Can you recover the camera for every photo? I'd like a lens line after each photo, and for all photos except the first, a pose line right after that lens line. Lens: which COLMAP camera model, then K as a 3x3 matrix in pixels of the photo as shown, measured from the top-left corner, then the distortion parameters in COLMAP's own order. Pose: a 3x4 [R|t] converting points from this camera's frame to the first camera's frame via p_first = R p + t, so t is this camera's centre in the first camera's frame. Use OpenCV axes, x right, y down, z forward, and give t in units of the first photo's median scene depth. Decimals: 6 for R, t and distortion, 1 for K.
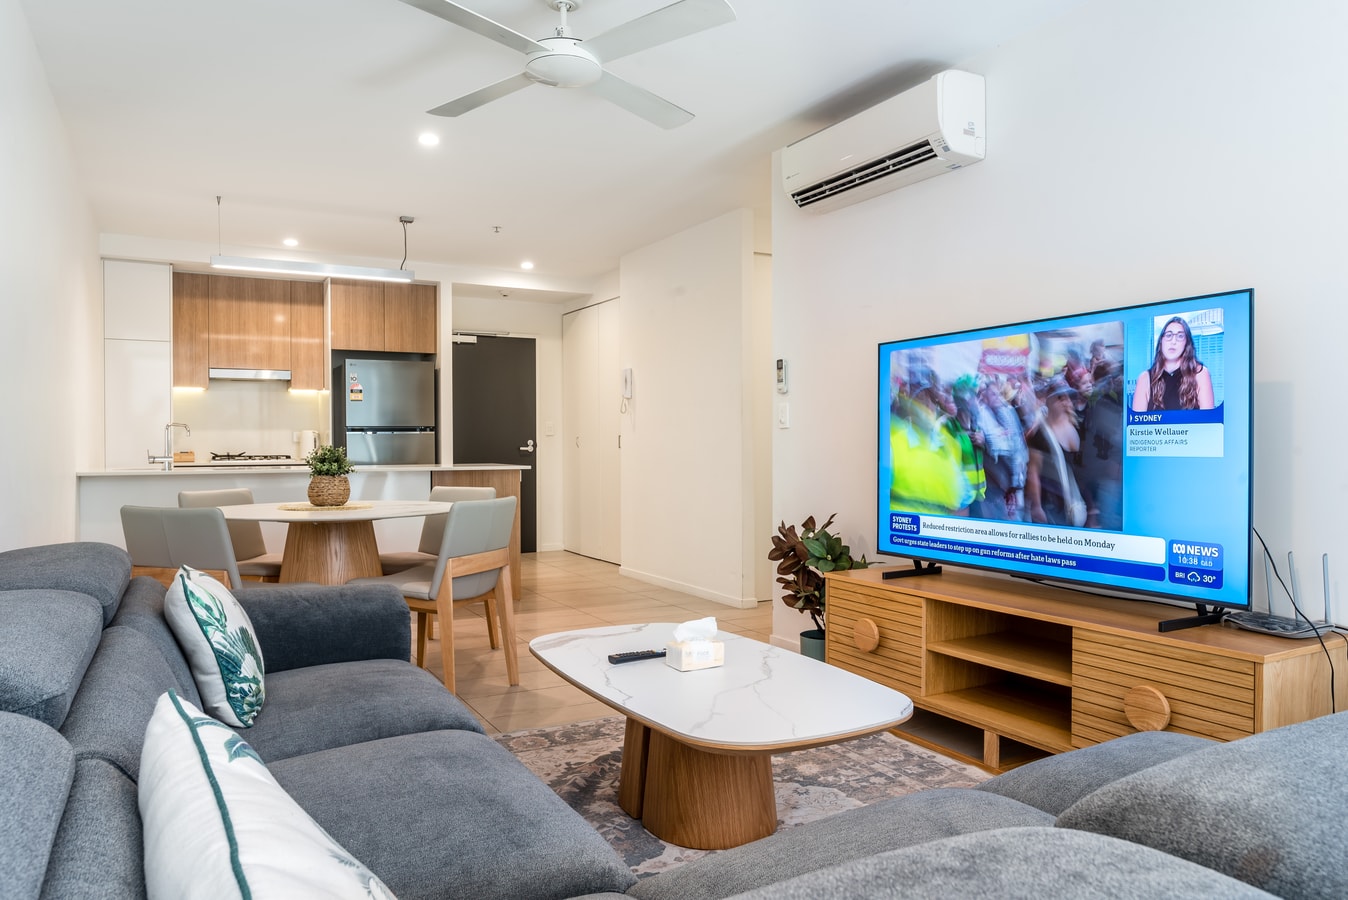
lens RADIAL K [[915.0, 0, 672.1], [0, 915.0, 451.7], [0, 0, 1]] dist [-0.041013, 0.000279]
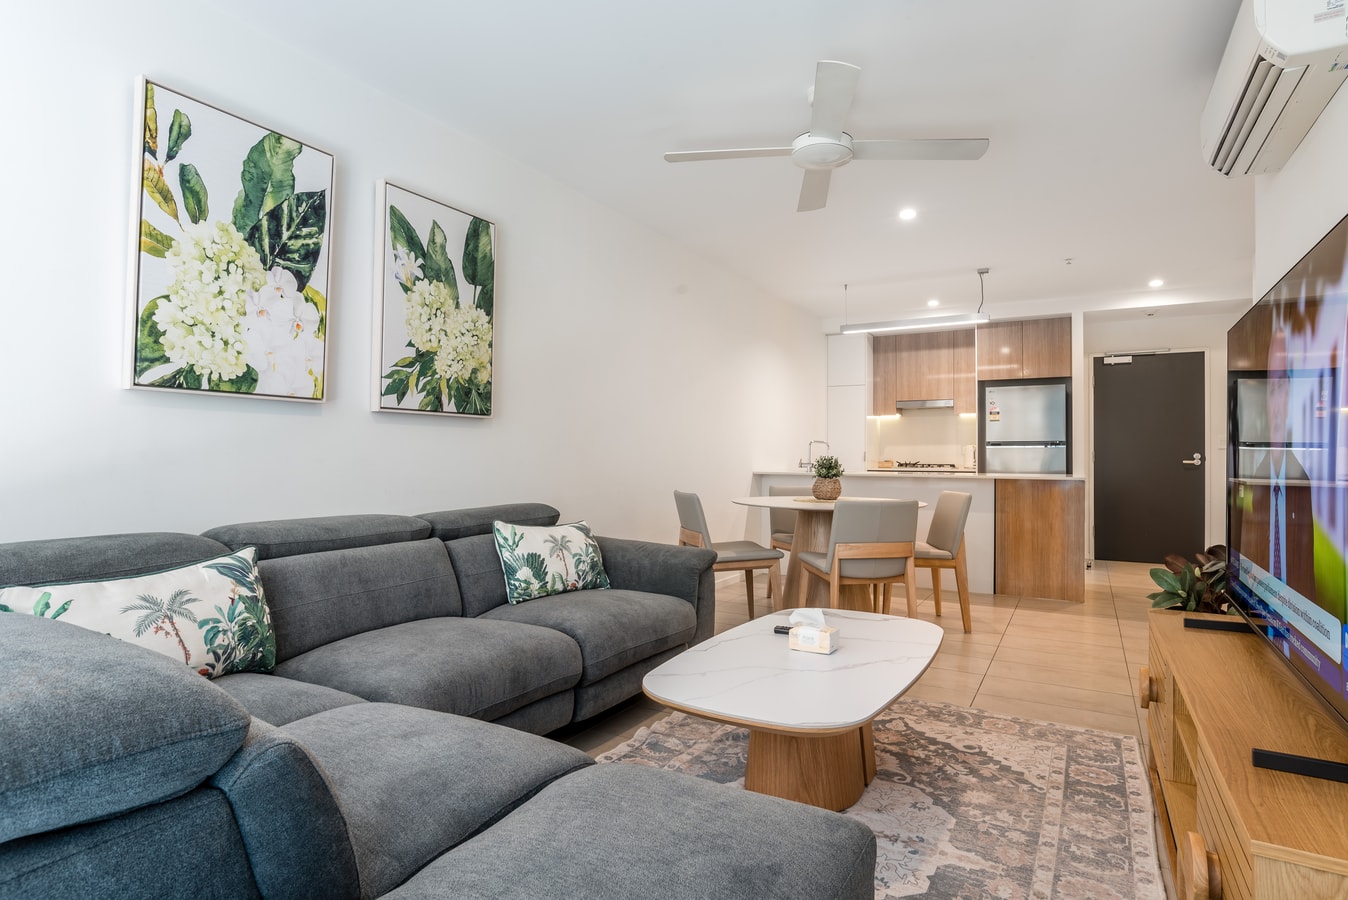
lens RADIAL K [[706.4, 0, 665.8], [0, 706.4, 446.3], [0, 0, 1]] dist [-0.024169, 0.006947]
pose [[0.513869, -0.005732, -0.857850, 0.240489], [-0.013998, 0.999789, -0.015065, -0.001281], [0.857755, 0.019749, 0.513680, 0.132420]]
